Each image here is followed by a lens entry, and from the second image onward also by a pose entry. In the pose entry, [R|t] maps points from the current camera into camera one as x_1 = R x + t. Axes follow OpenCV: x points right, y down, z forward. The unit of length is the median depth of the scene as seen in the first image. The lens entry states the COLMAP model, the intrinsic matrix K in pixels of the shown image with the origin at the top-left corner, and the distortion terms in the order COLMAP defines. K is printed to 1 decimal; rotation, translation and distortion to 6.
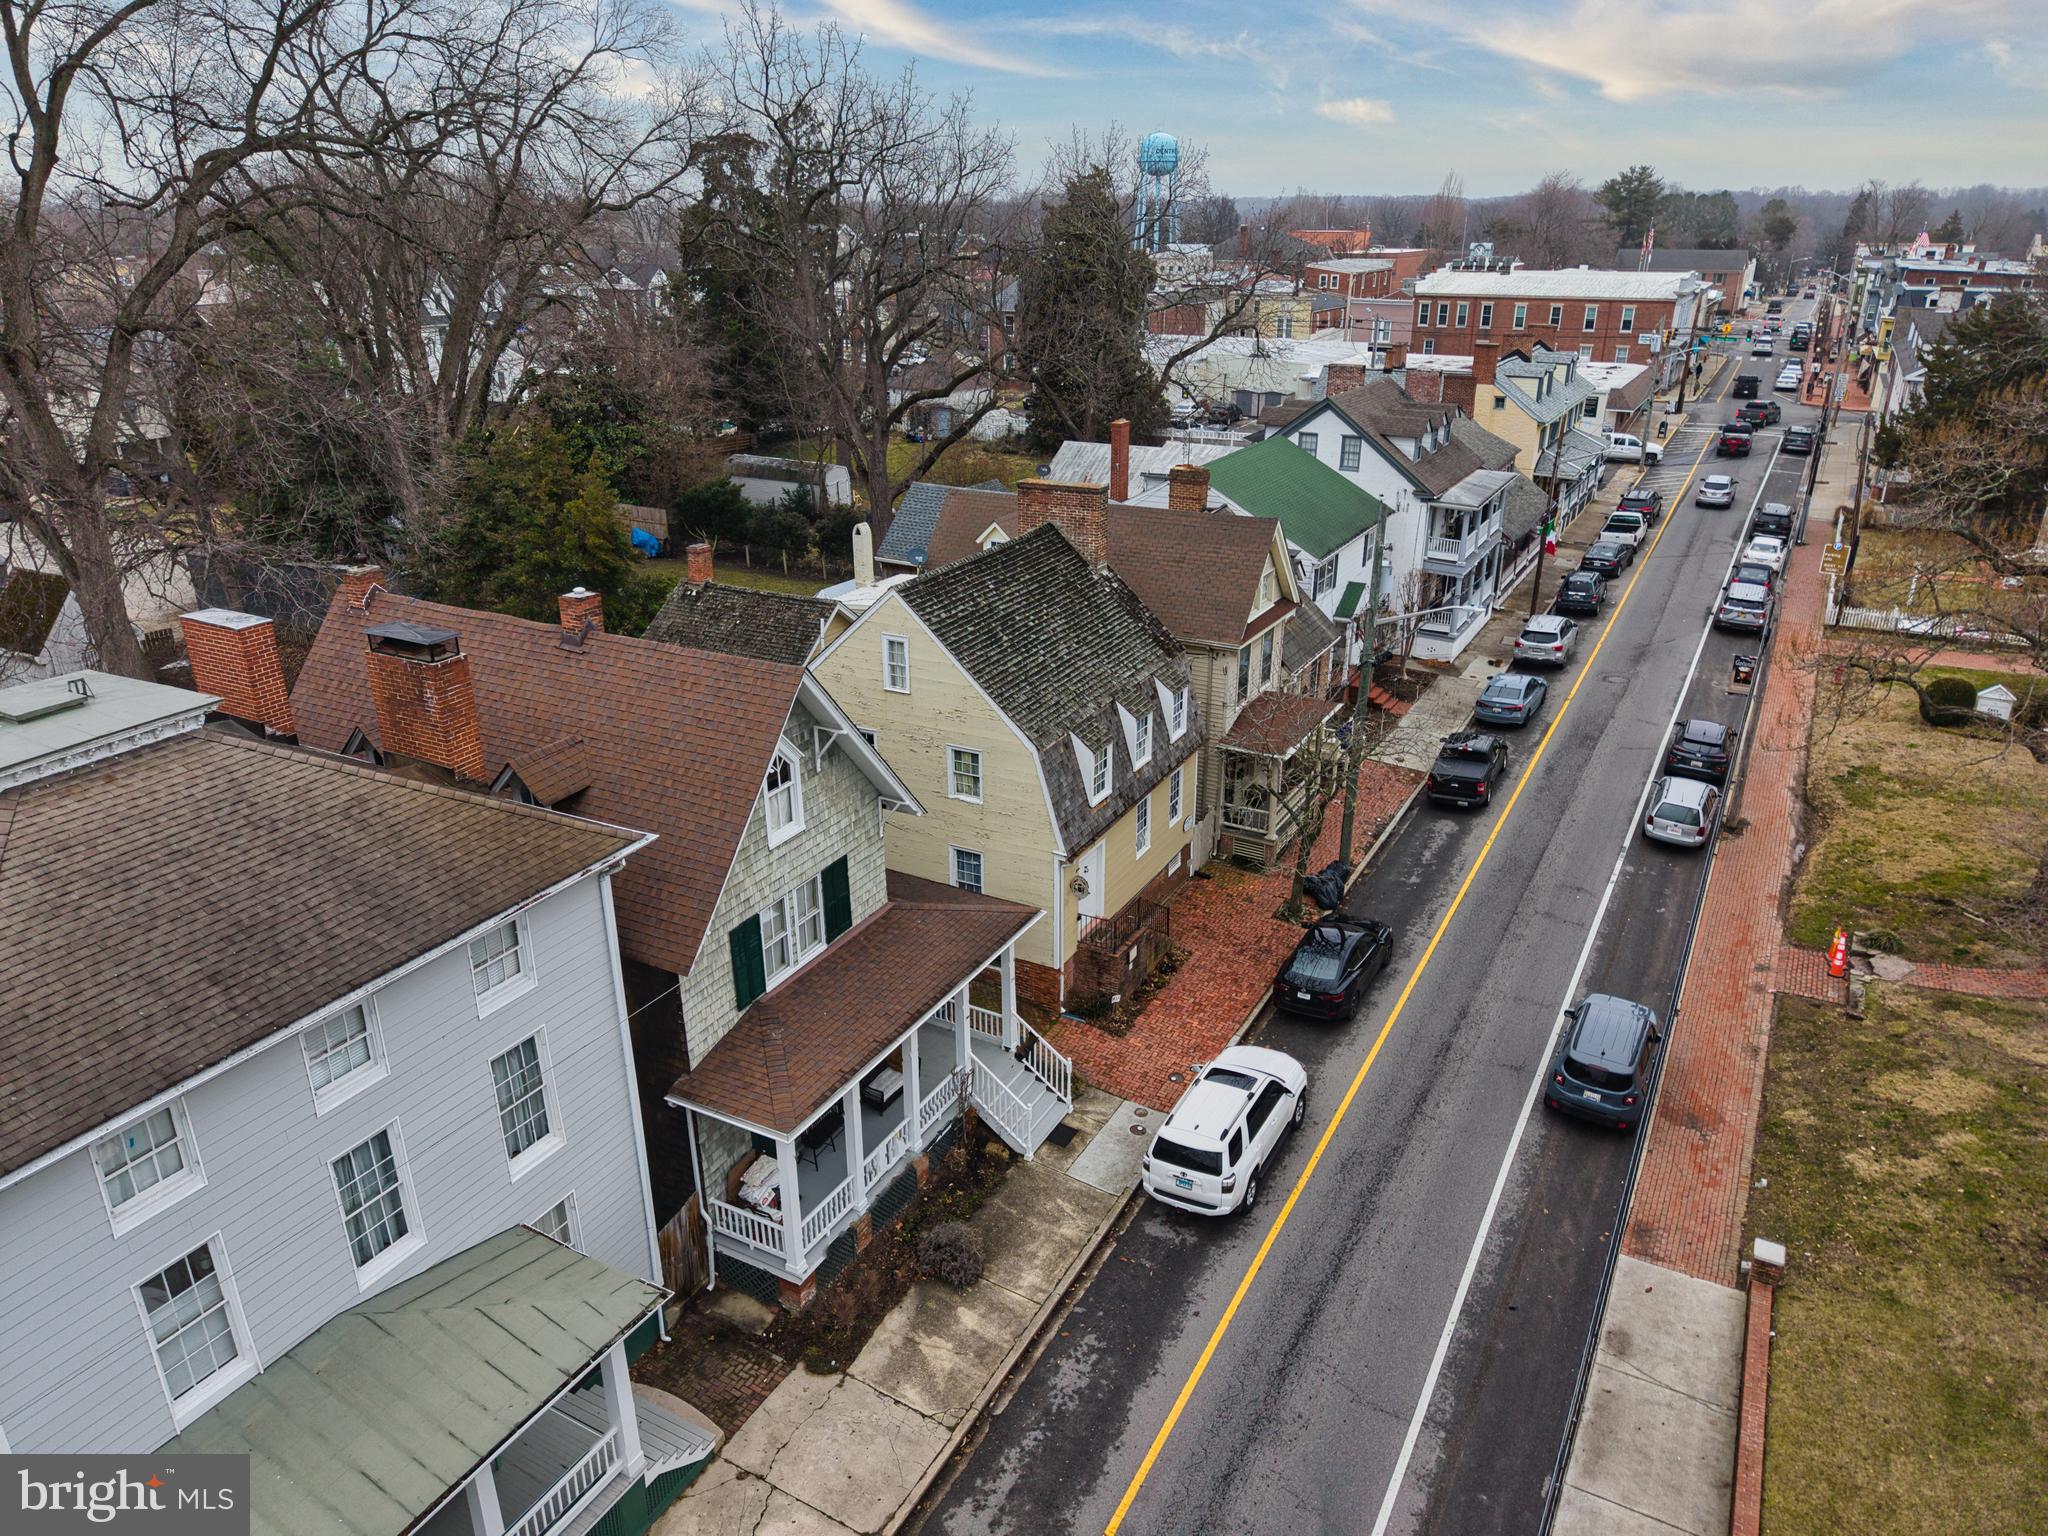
lens RADIAL K [[1365.6, 0, 1024.0], [0, 1365.6, 768.0], [0, 0, 1]] dist [0.027754, -0.029986]
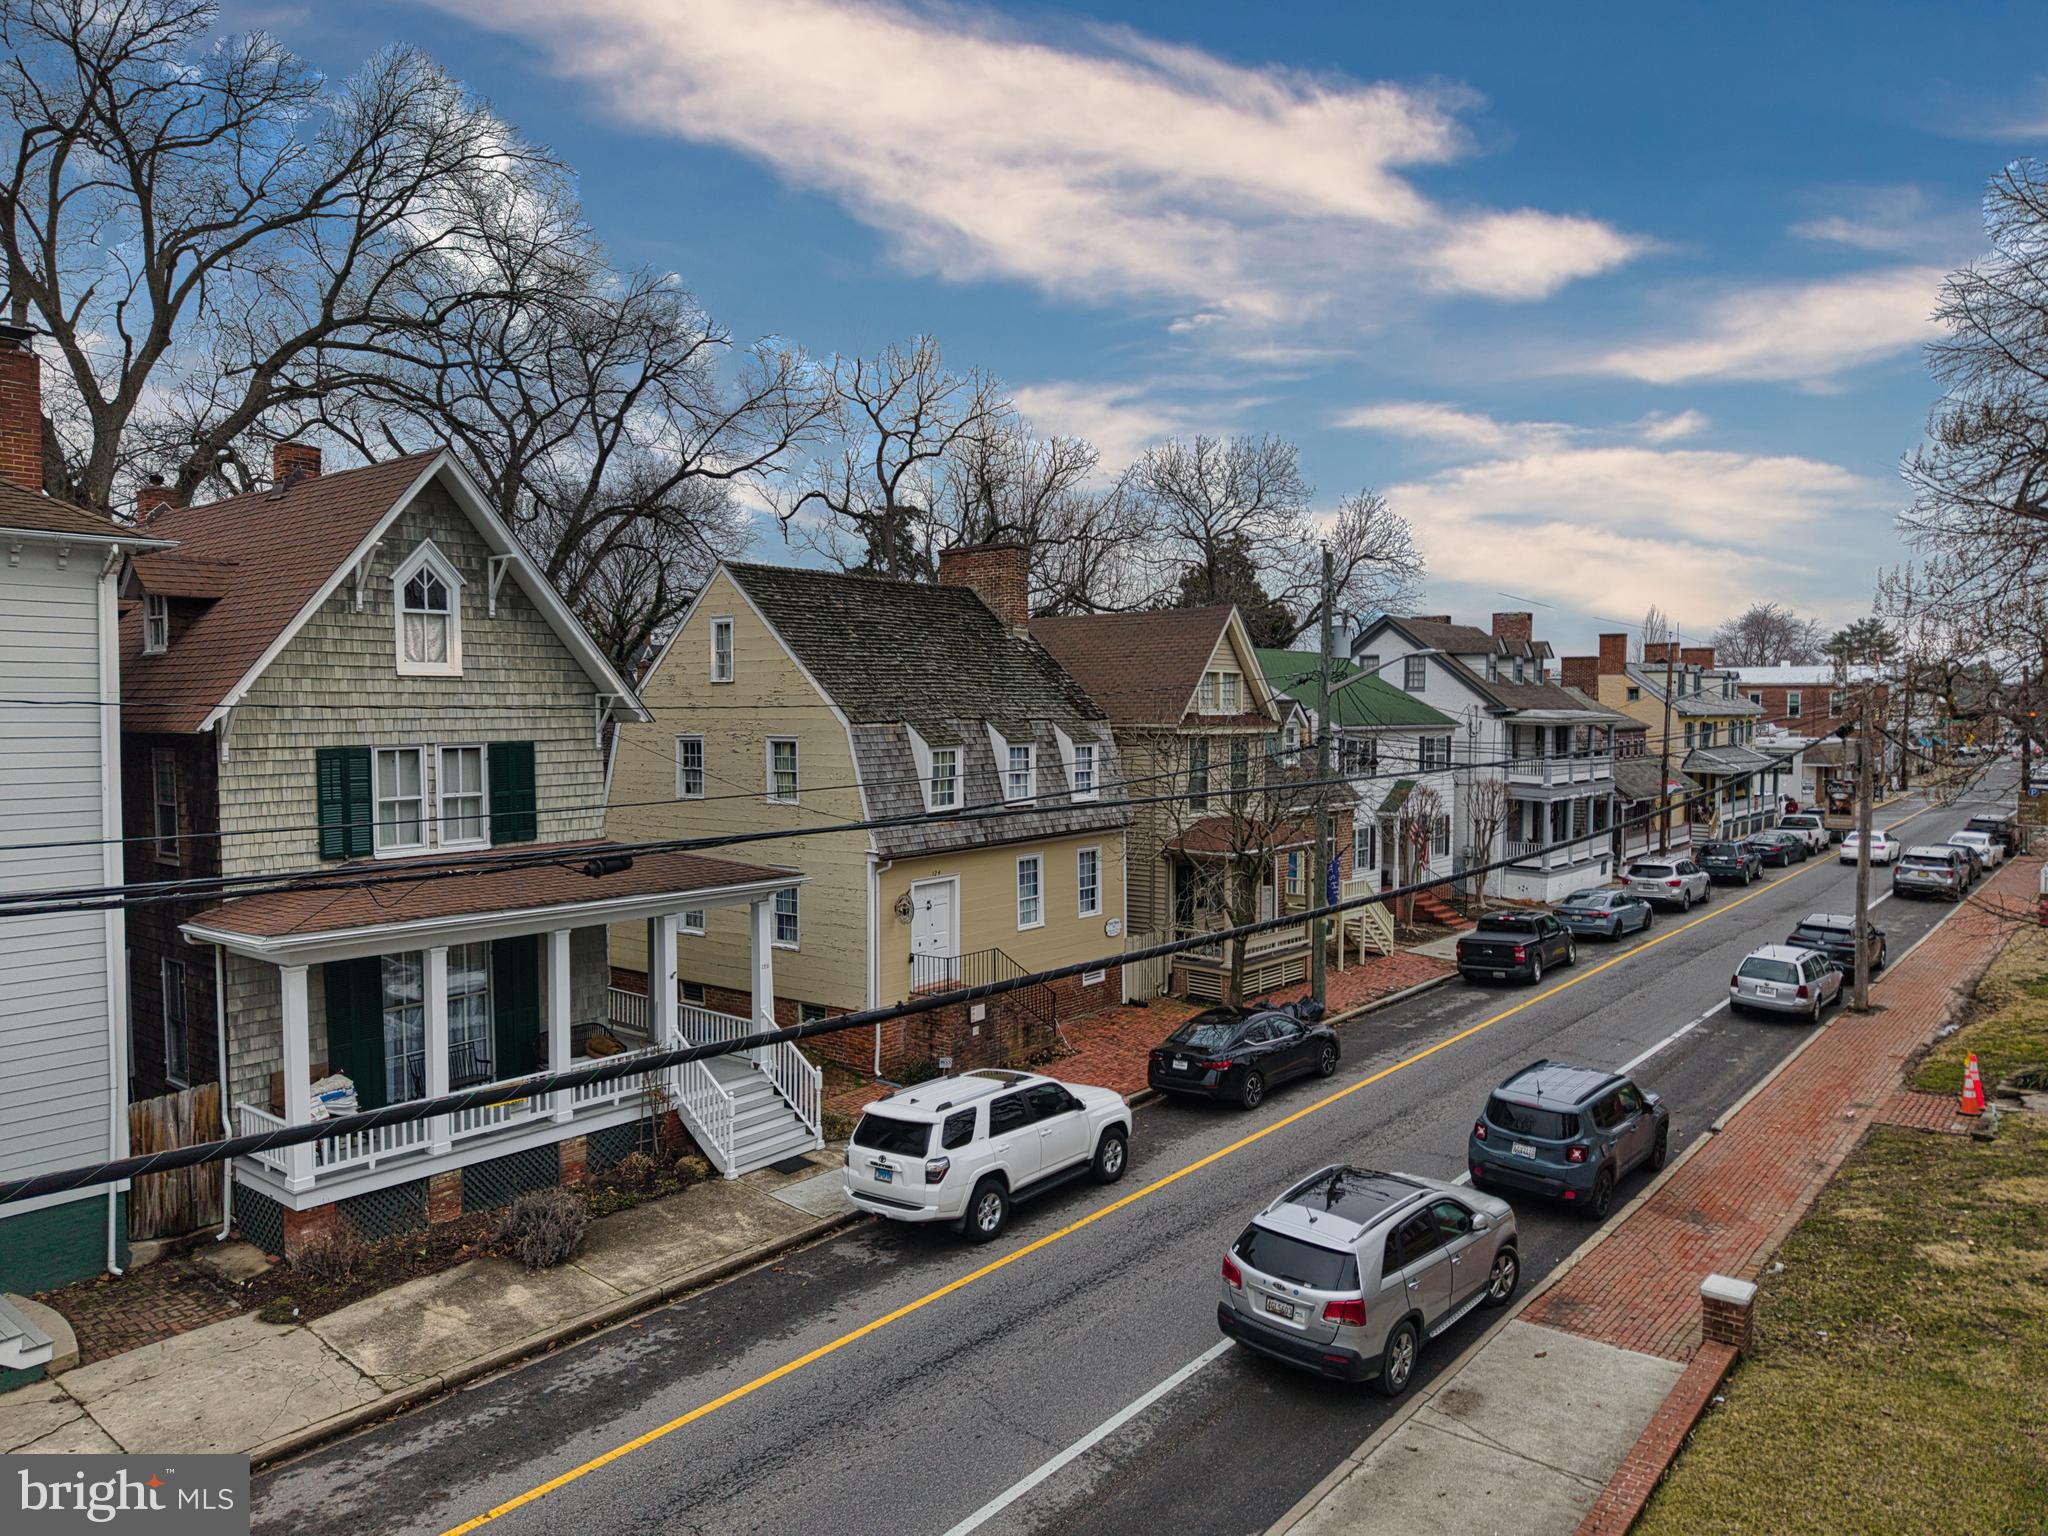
lens RADIAL K [[1365.6, 0, 1024.0], [0, 1365.6, 768.0], [0, 0, 1]] dist [0.027754, -0.029986]
pose [[0.983922, 0.012297, -0.178172, 0.293222], [-0.071648, 0.941007, -0.330716, 0.312025], [0.163594, 0.338165, 0.926759, 0.255520]]
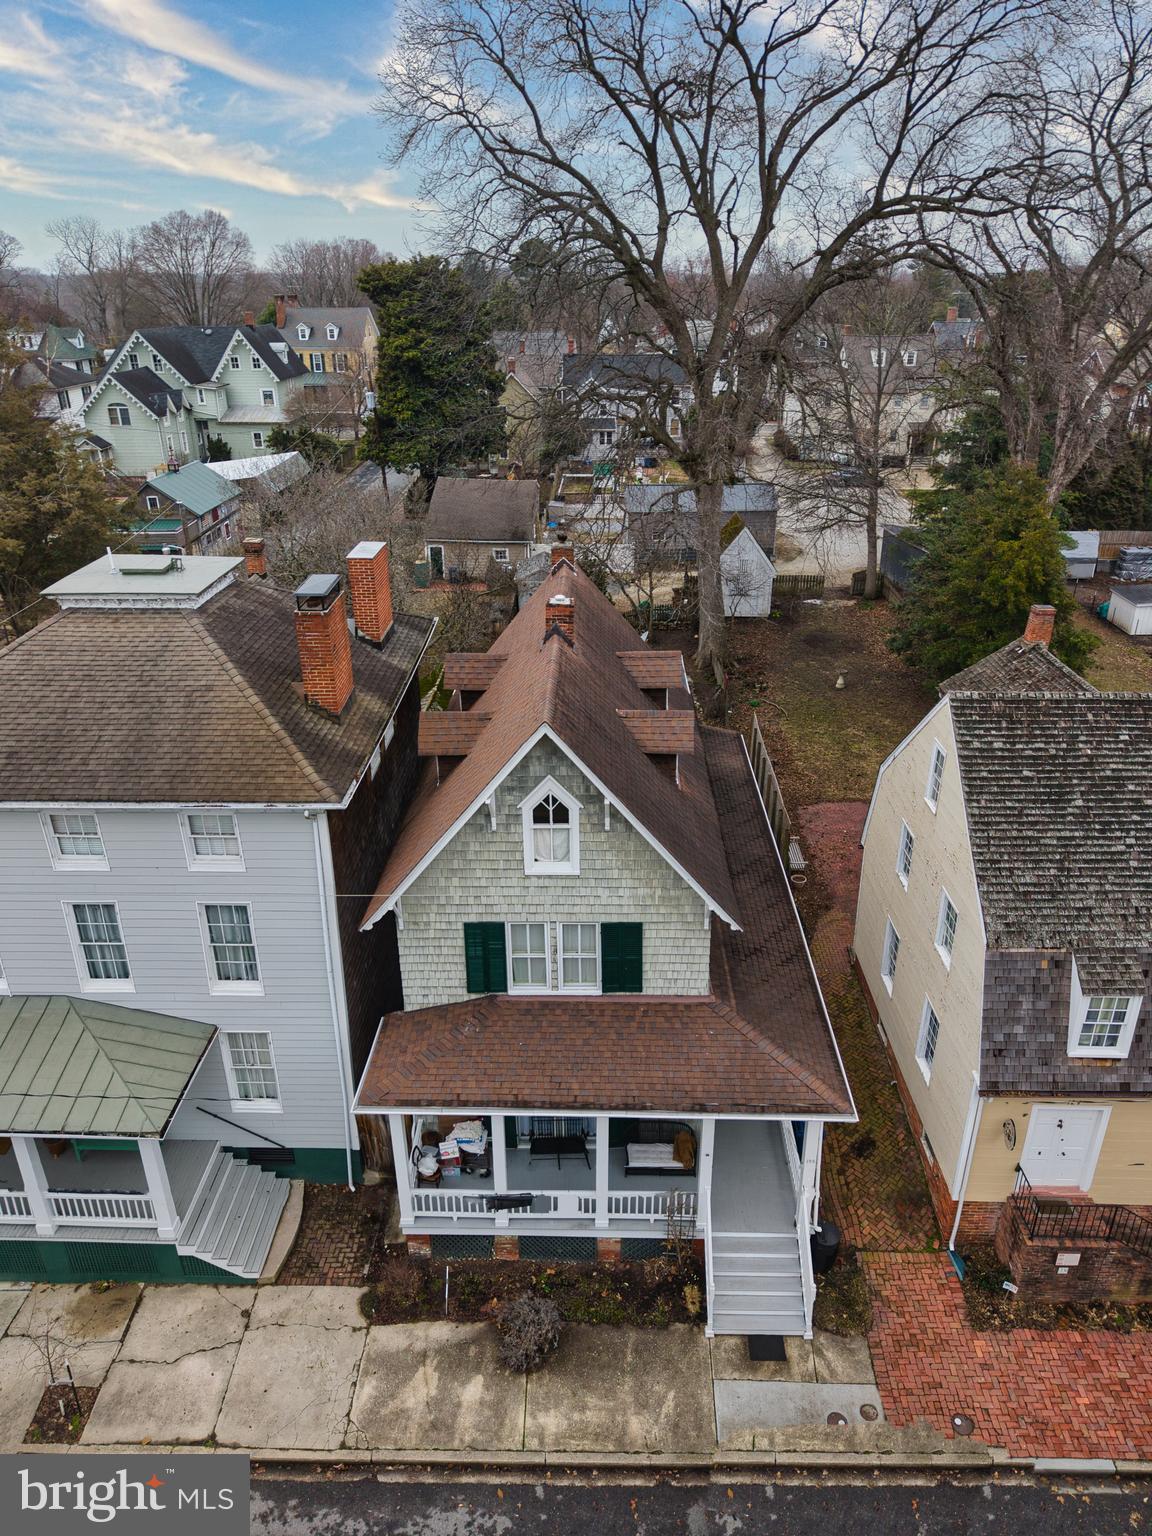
lens RADIAL K [[1023.7, 0, 576.0], [0, 1023.7, 768.0], [0, 0, 1]] dist [0.057522, -0.067835]
pose [[0.461851, 0.375869, -0.803378, 0.367916], [-0.331975, 0.913186, 0.236396, -0.181896], [0.822488, 0.157521, 0.546535, 0.503201]]
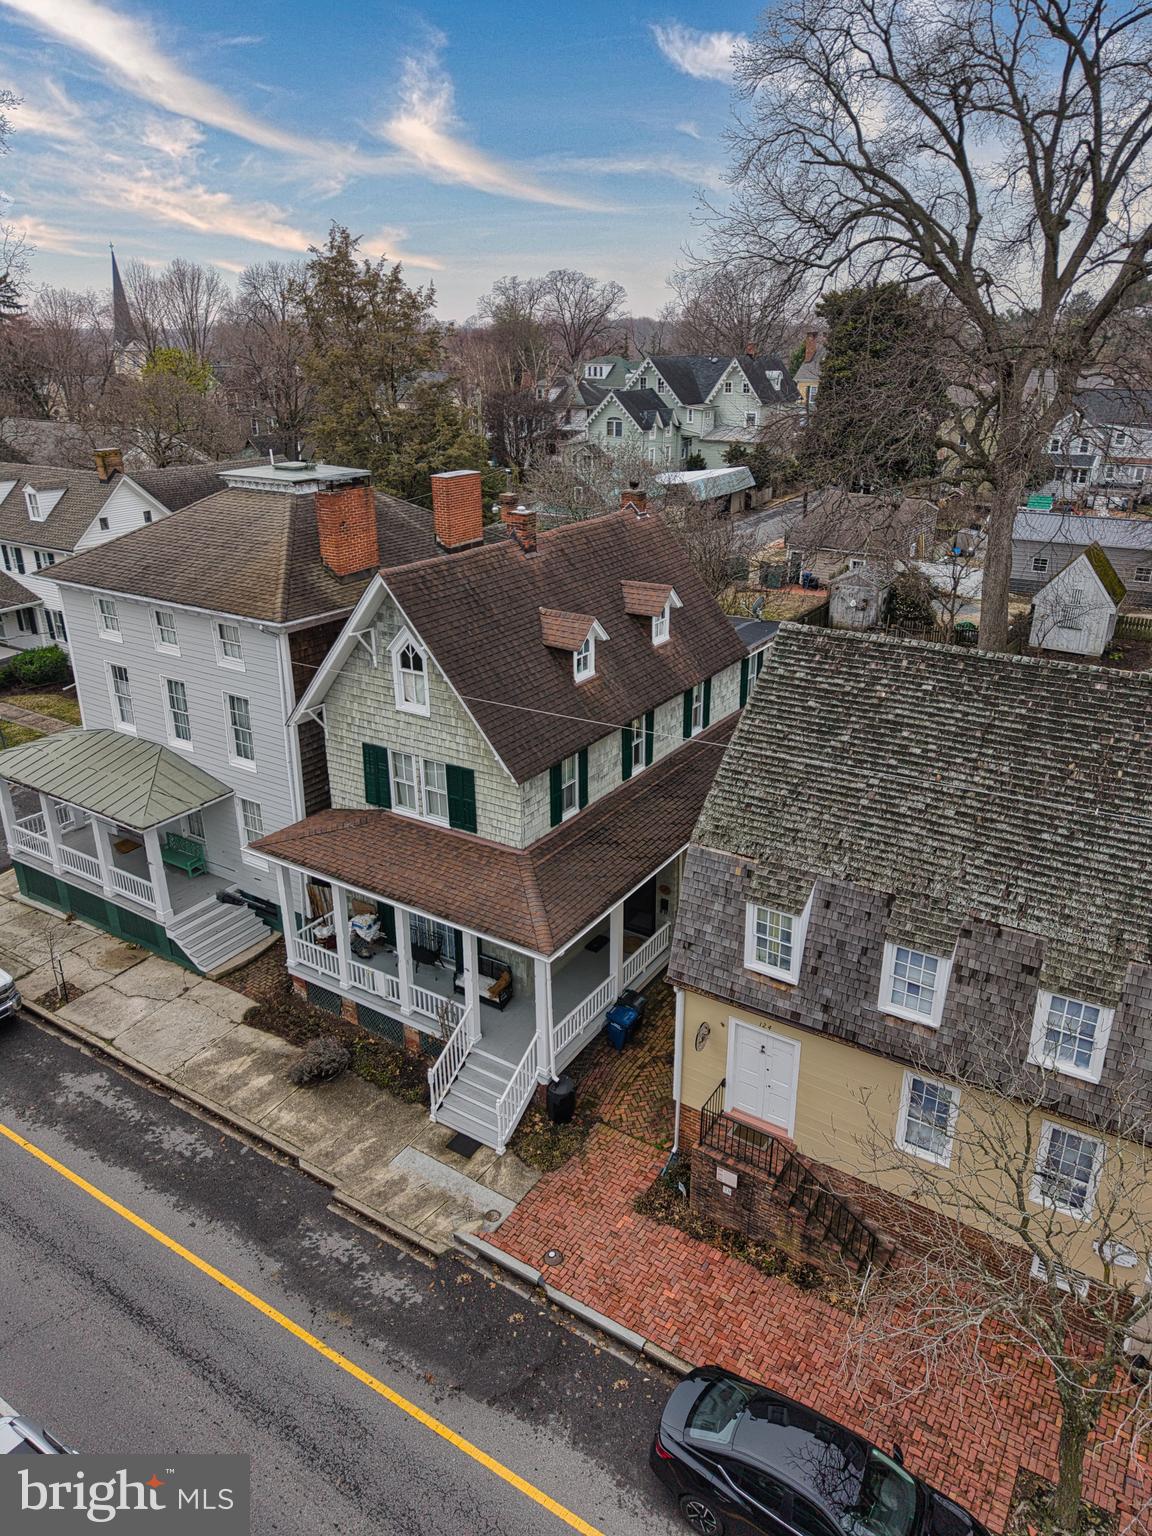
lens RADIAL K [[1023.7, 0, 576.0], [0, 1023.7, 768.0], [0, 0, 1]] dist [0.057522, -0.067835]
pose [[-0.073896, 0.384616, -0.920114, 0.619653], [-0.374078, 0.844578, 0.383084, -0.284358], [0.924448, 0.372503, 0.081466, 0.938140]]
